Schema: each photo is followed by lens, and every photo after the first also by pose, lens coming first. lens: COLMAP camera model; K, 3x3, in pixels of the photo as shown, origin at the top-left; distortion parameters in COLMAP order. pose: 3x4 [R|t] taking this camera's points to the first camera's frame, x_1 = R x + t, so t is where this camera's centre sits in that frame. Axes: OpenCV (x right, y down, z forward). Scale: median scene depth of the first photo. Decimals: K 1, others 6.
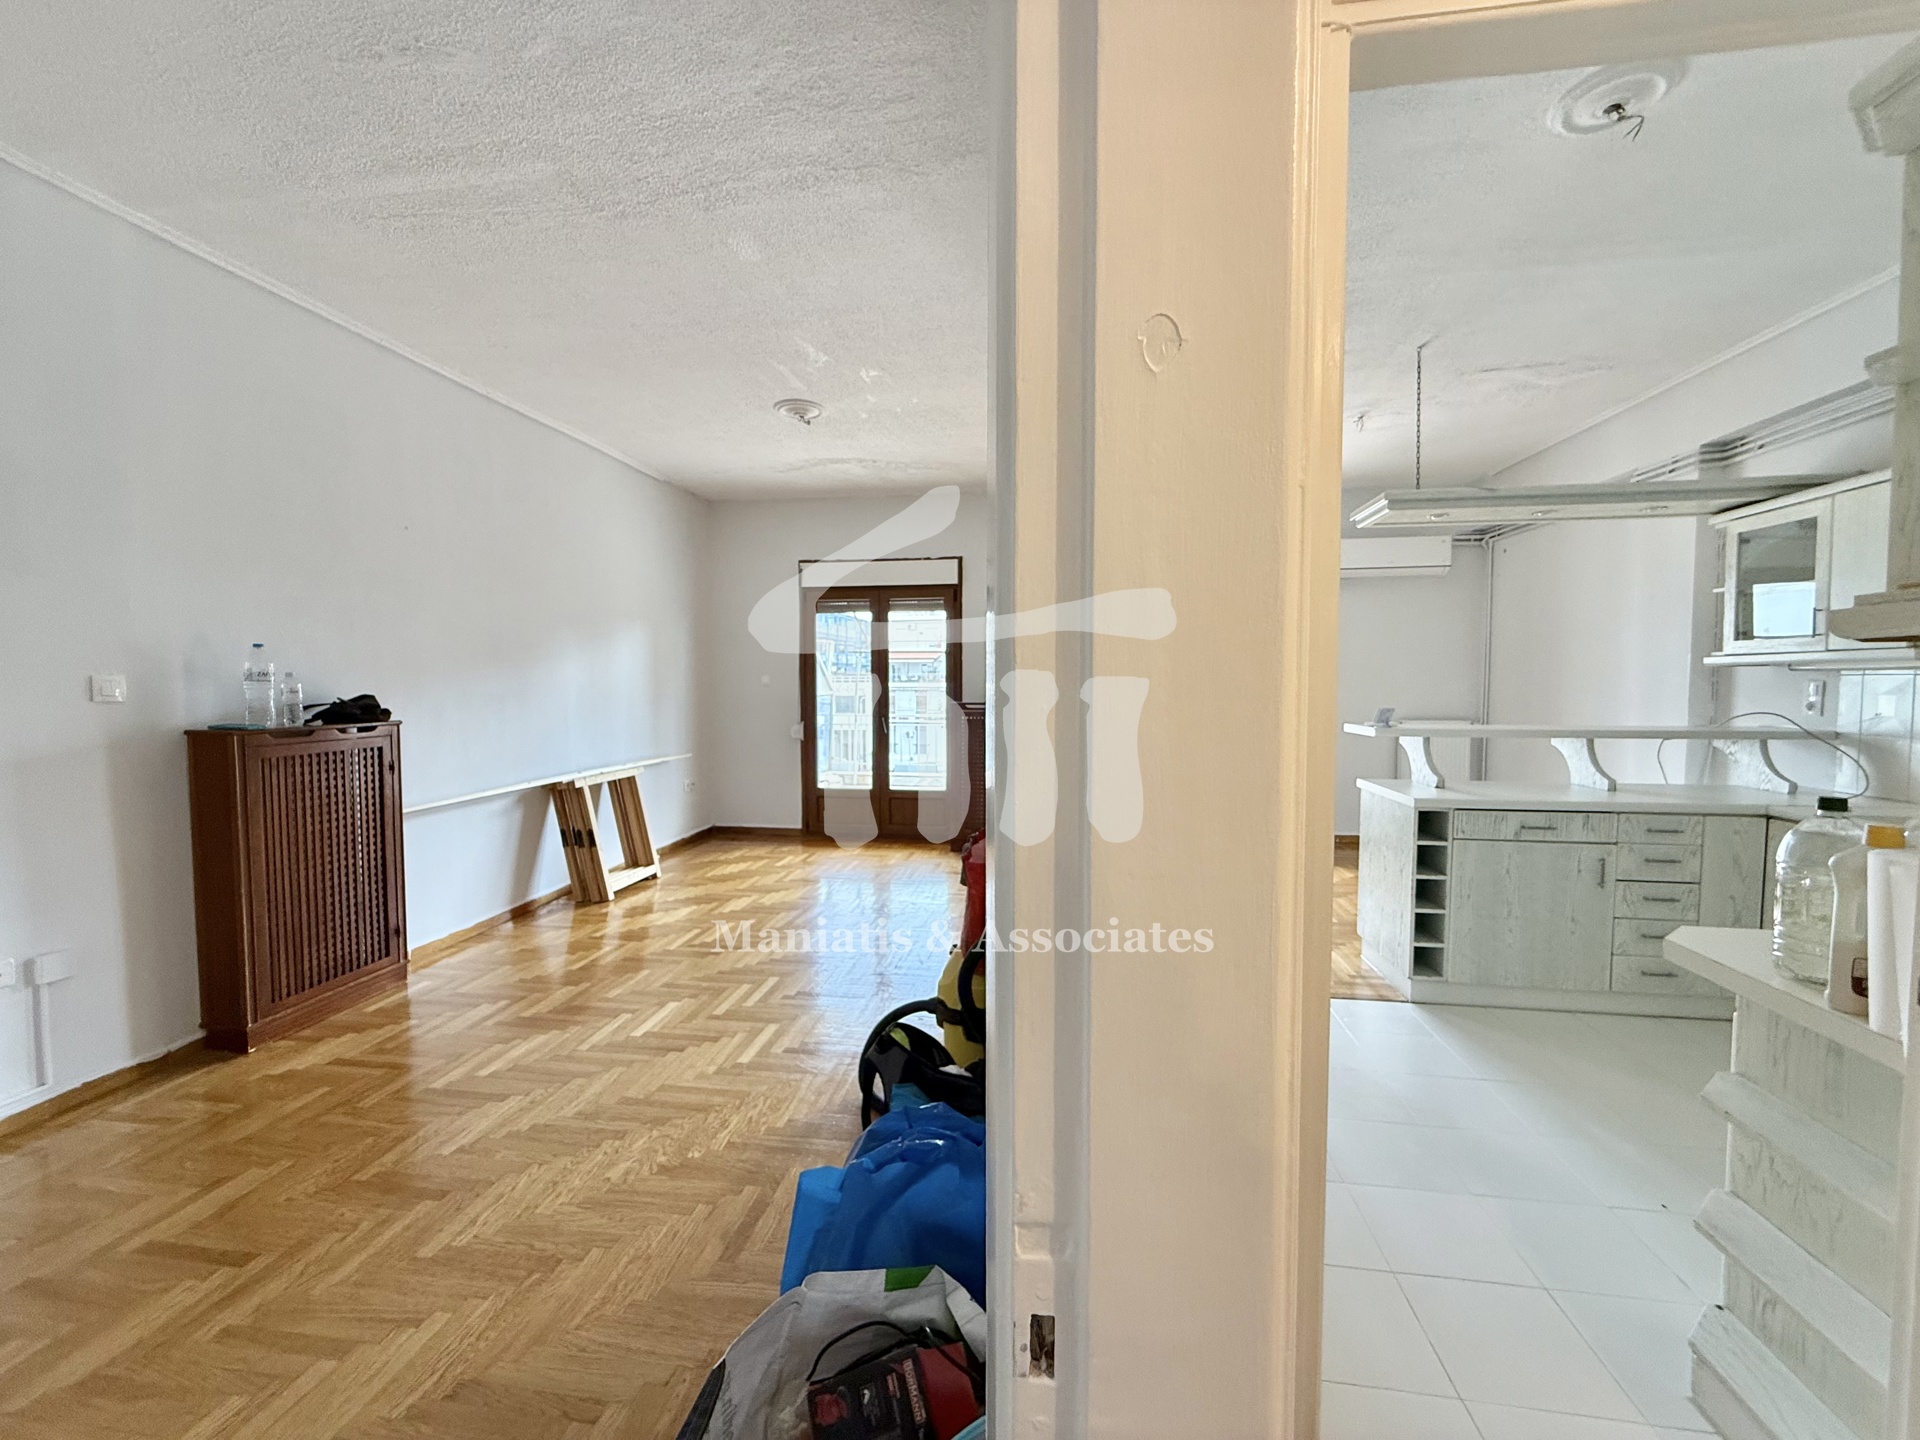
lens RADIAL K [[767.1, 0, 957.5], [0, 767.1, 719.8], [0, 0, 1]] dist [-0.000285, 0.000030]
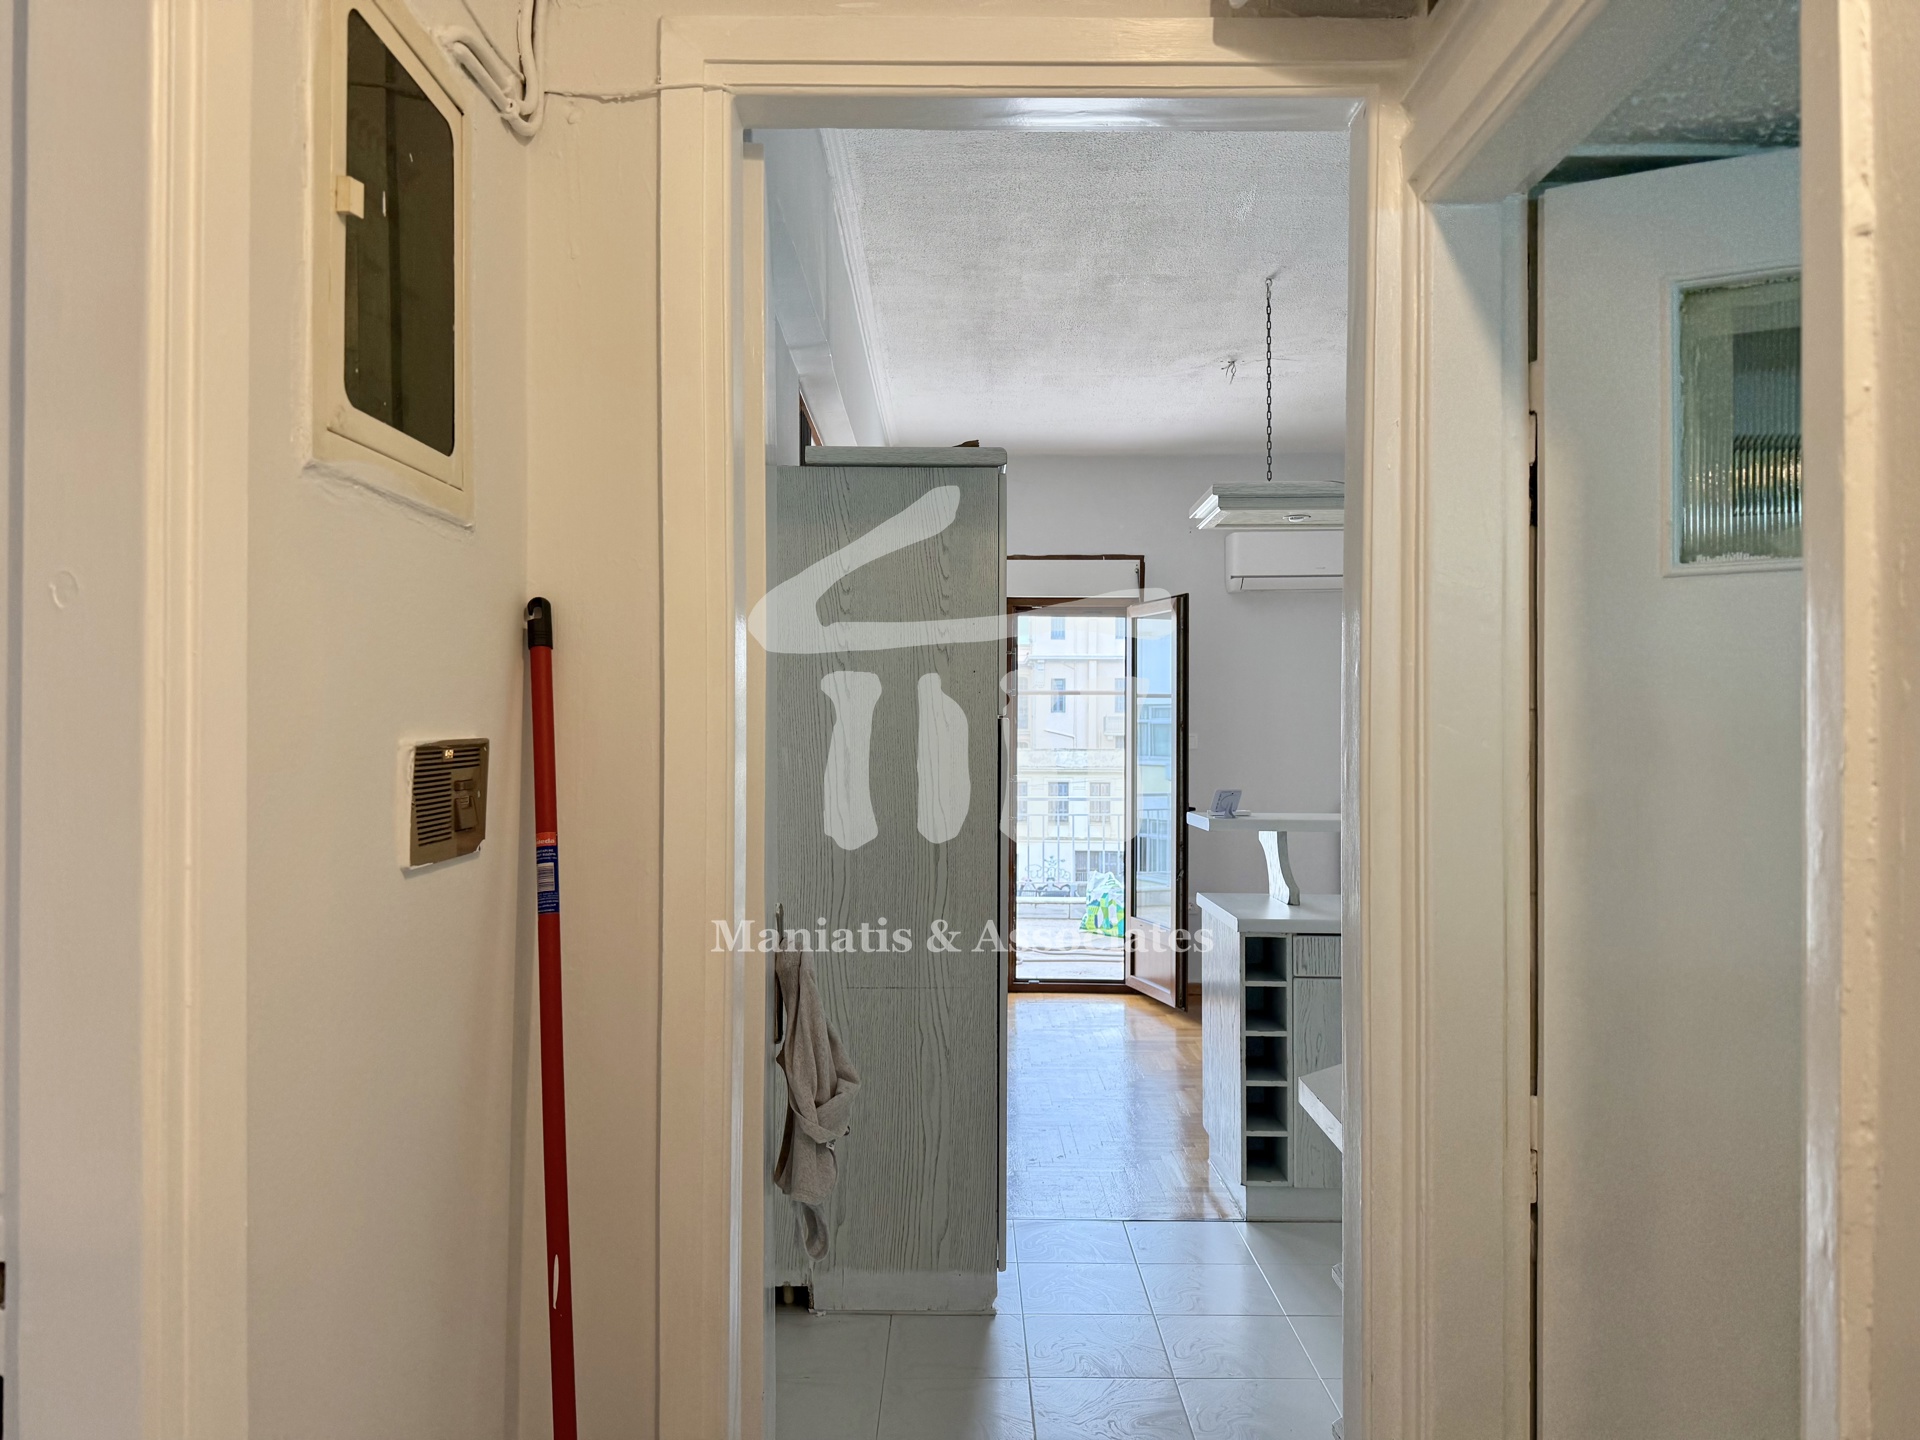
lens RADIAL K [[1350.9, 0, 965.1], [0, 1350.9, 724.2], [0, 0, 1]] dist [0.038574, -0.050287]
pose [[0.987905, 0.004915, 0.154980, 0.154201], [0.004186, 0.998288, -0.058345, -0.004904], [-0.155001, 0.058288, 0.986193, -0.185825]]
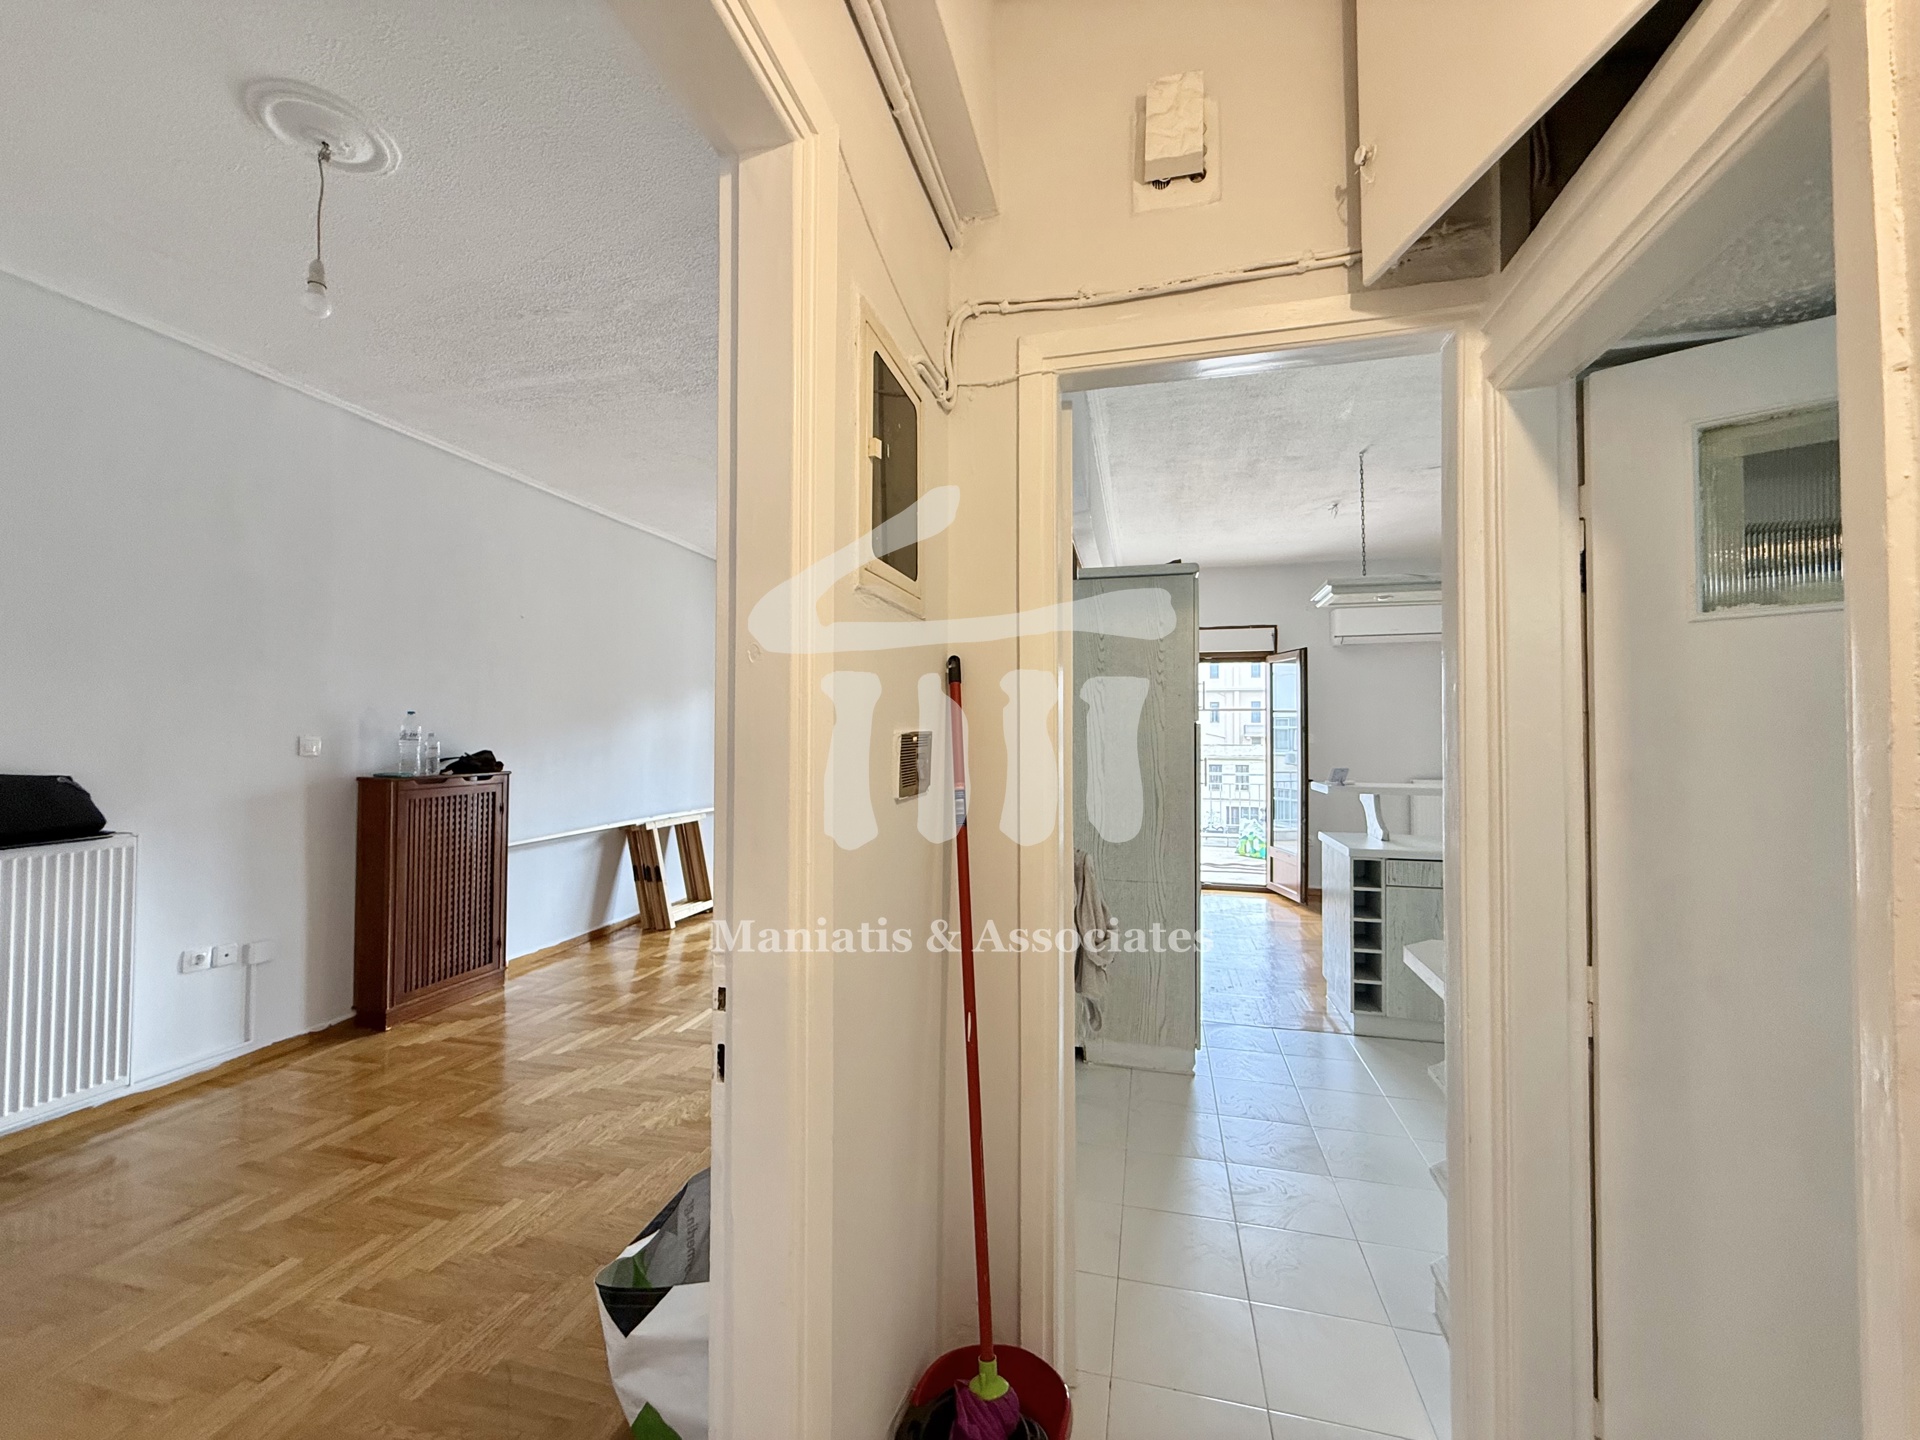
lens RADIAL K [[767.1, 0, 956.4], [0, 767.1, 719.6], [0, 0, 1]] dist [-0.000285, 0.000030]
pose [[0.995016, 0.002160, -0.099694, 0.131316], [-0.009280, 0.997432, -0.071016, -0.001026], [0.099285, 0.071587, 0.992481, -0.187574]]
